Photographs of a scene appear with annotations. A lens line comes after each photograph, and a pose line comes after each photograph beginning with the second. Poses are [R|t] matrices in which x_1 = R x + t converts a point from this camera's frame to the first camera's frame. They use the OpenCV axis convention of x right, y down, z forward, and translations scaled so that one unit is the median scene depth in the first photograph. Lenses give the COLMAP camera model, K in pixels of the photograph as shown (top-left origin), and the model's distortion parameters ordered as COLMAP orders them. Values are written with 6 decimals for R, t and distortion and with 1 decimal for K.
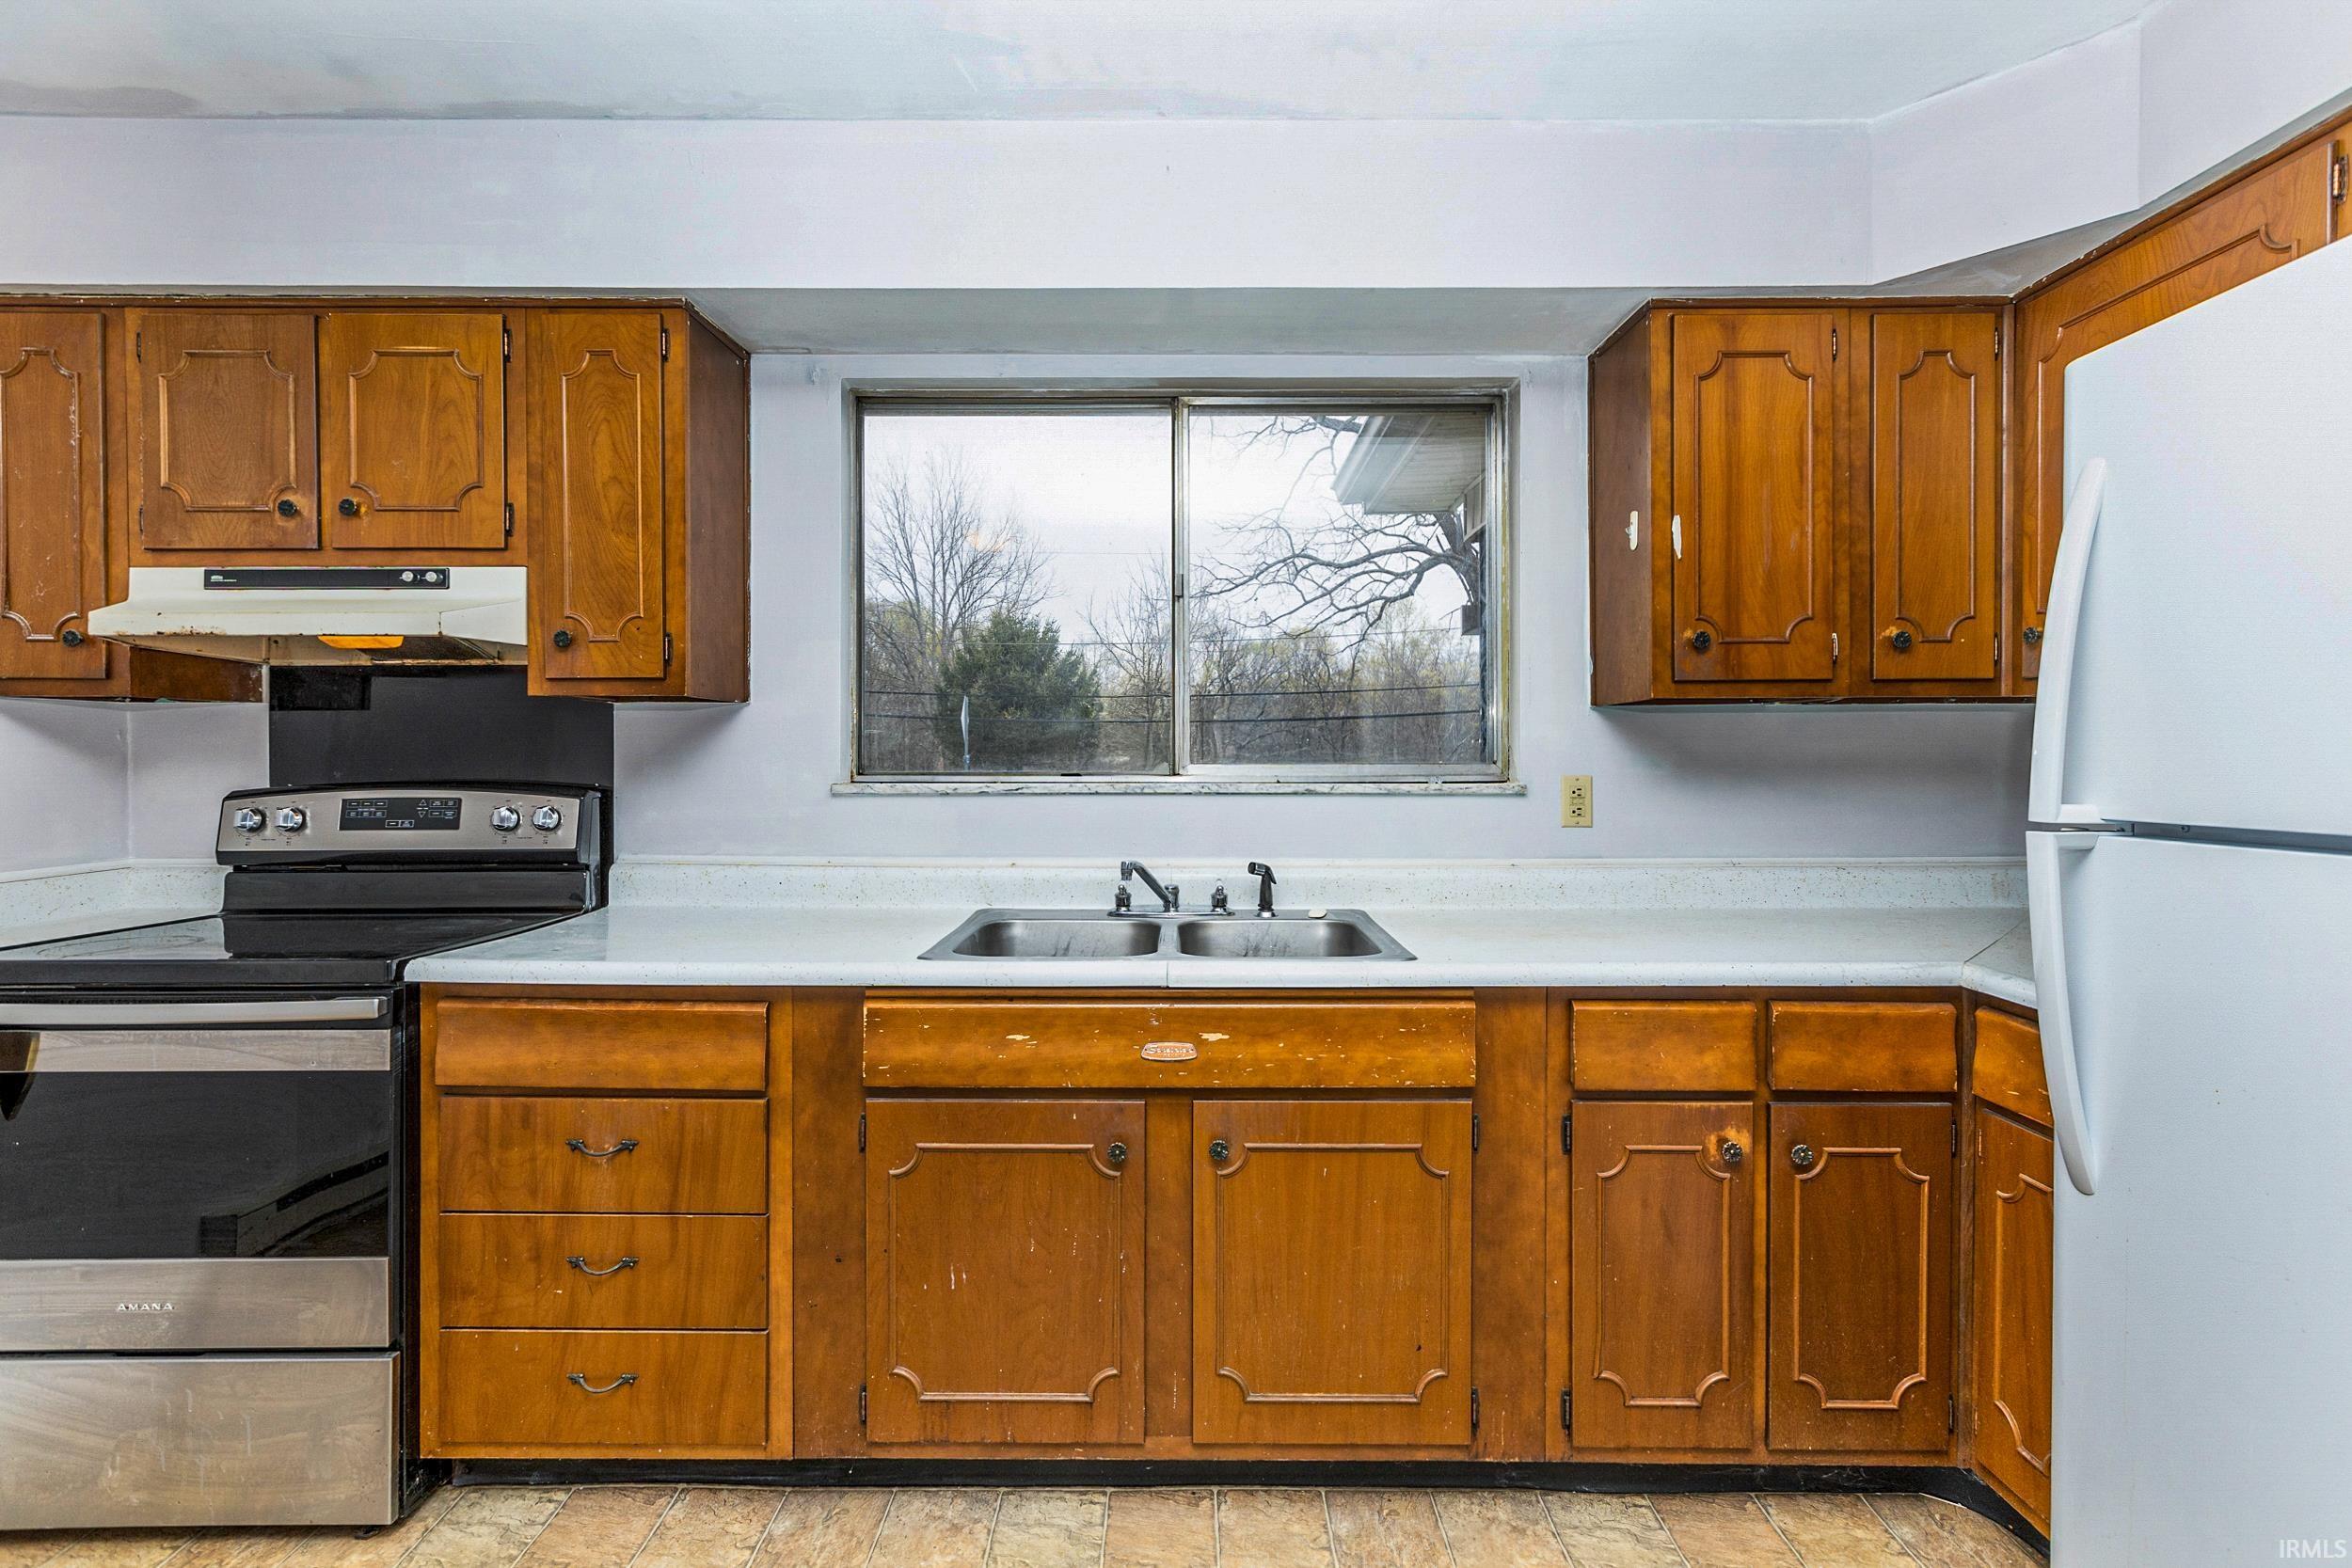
lens RADIAL K [[1083.3, 0, 1170.0], [0, 1083.3, 773.9], [0, 0, 1]] dist [0.003678, 0.000363]
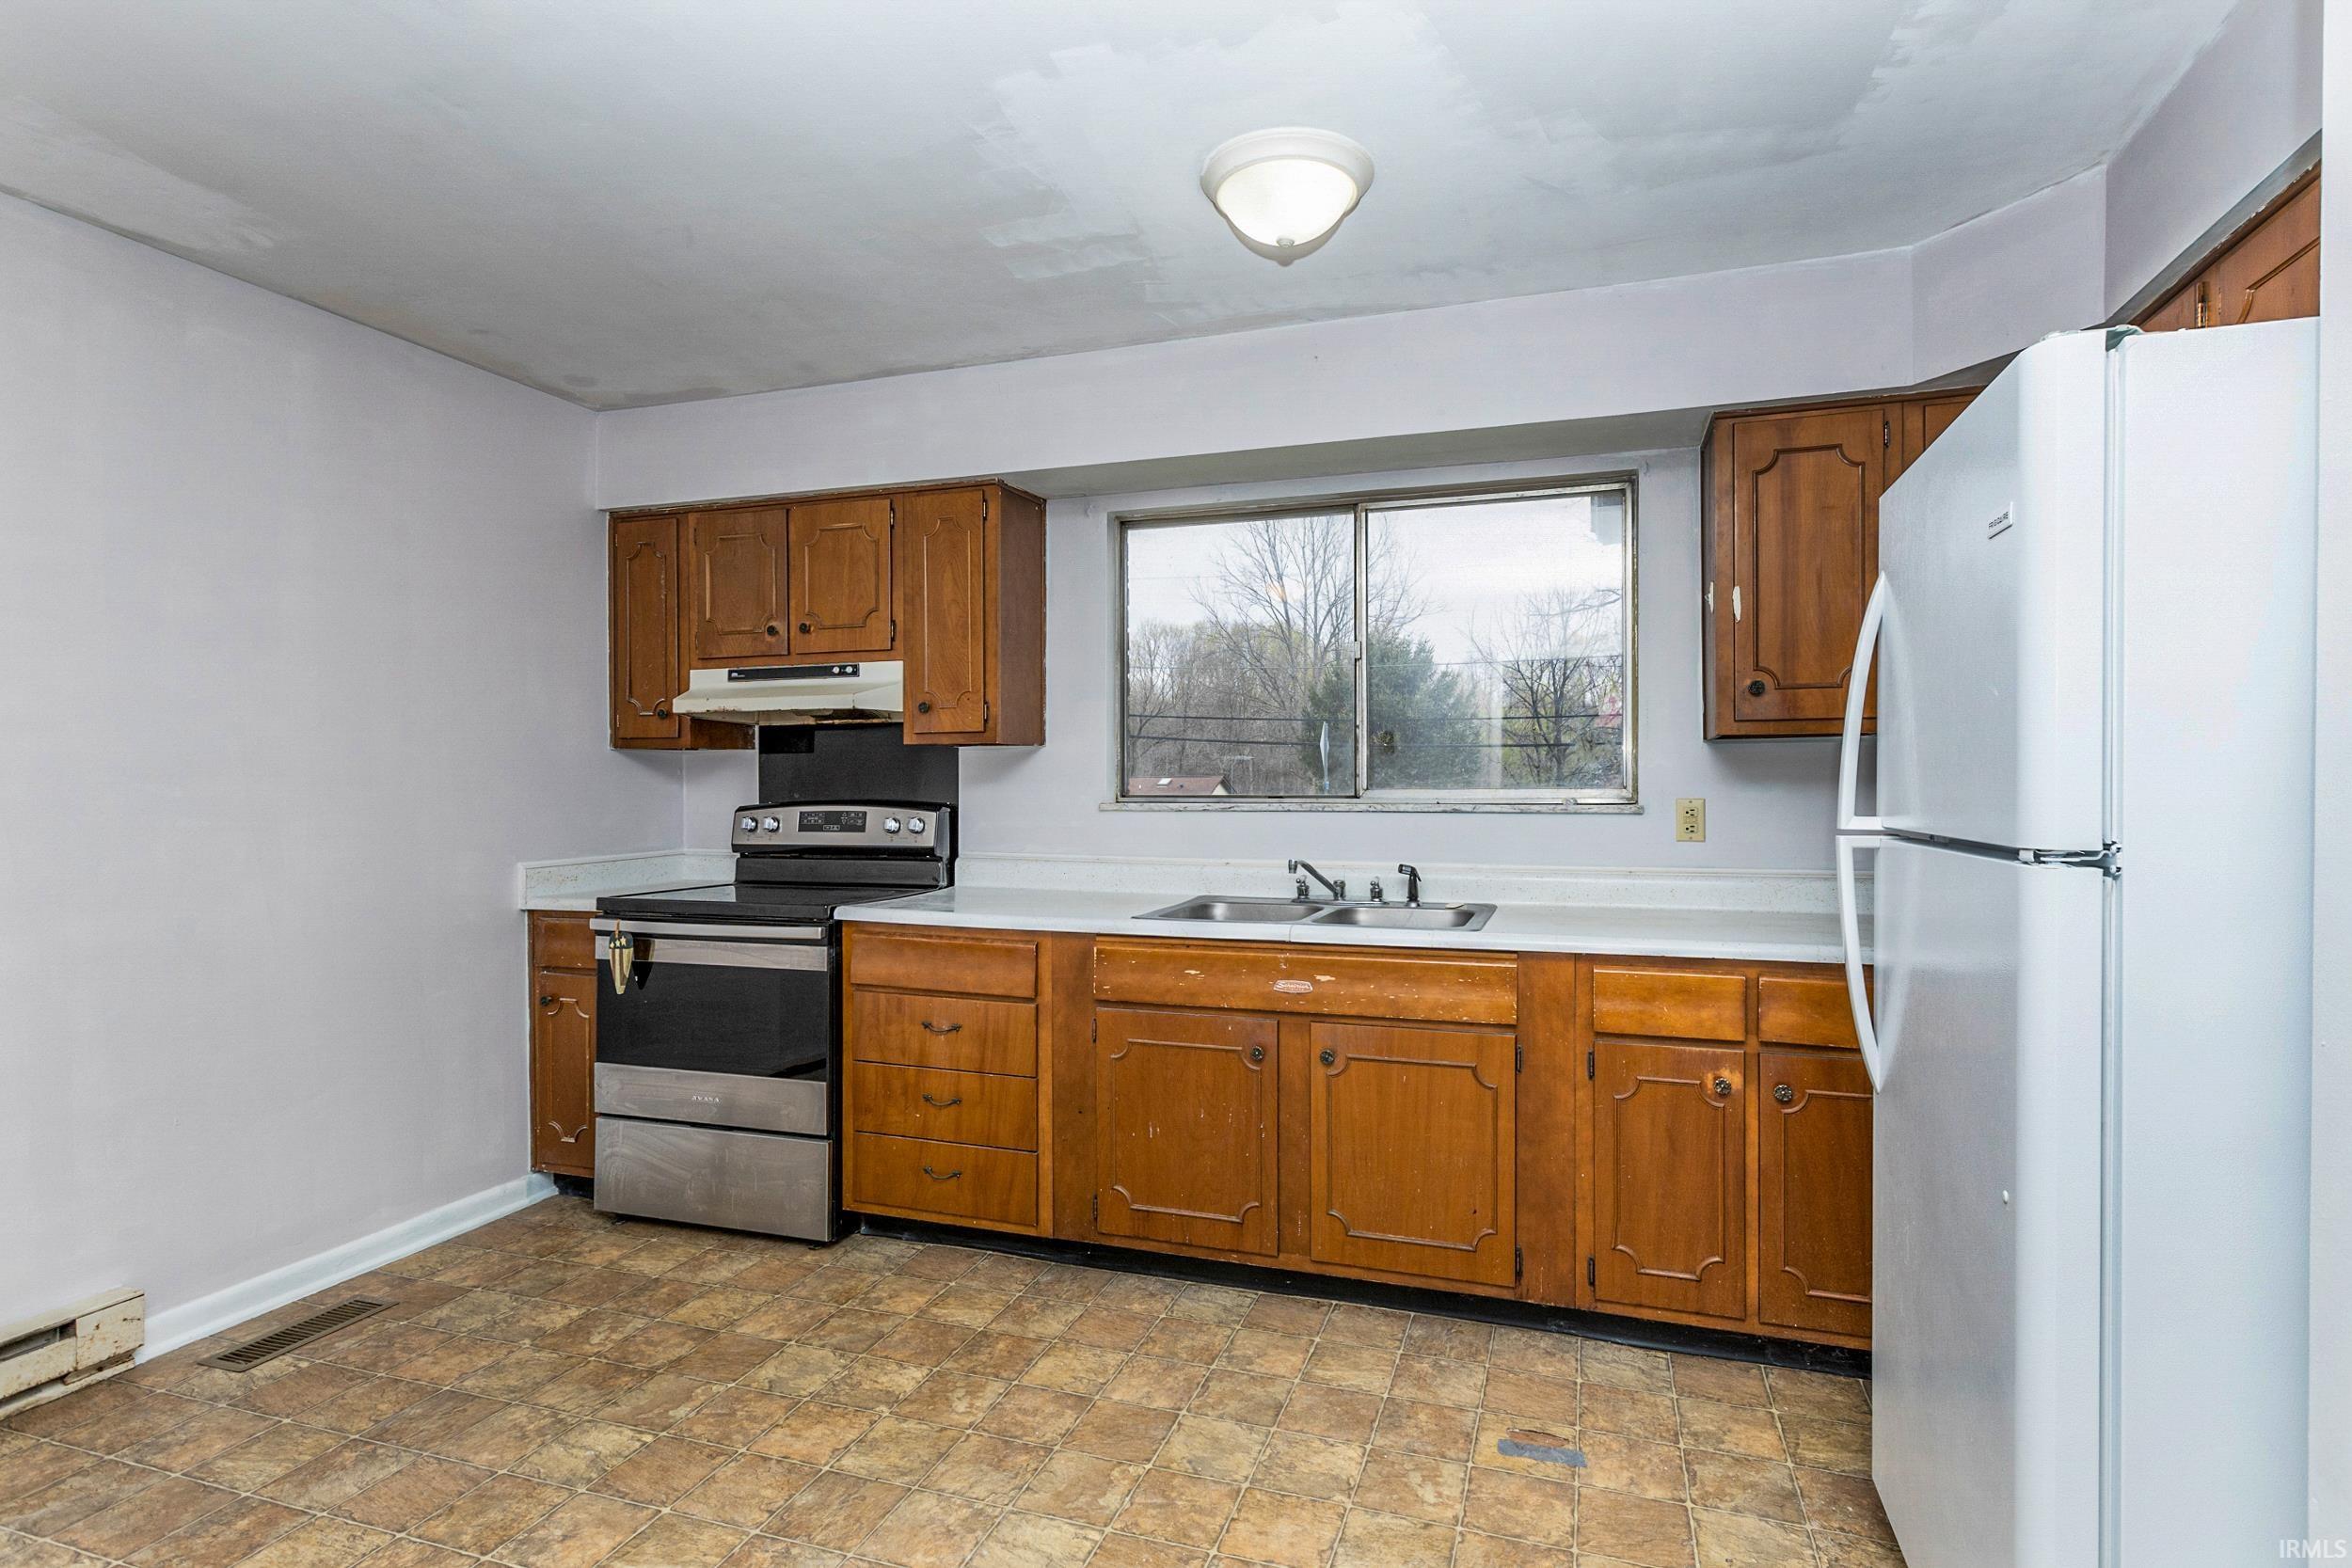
lens RADIAL K [[1083.3, 0, 1235.8], [0, 1083.3, 801.1], [0, 0, 1]] dist [0.003678, 0.000363]
pose [[0.966744, 0.002389, -0.255734, 0.278598], [-0.001845, 0.999995, 0.002366, 0.004238], [0.255738, -0.001815, 0.966744, -0.397743]]
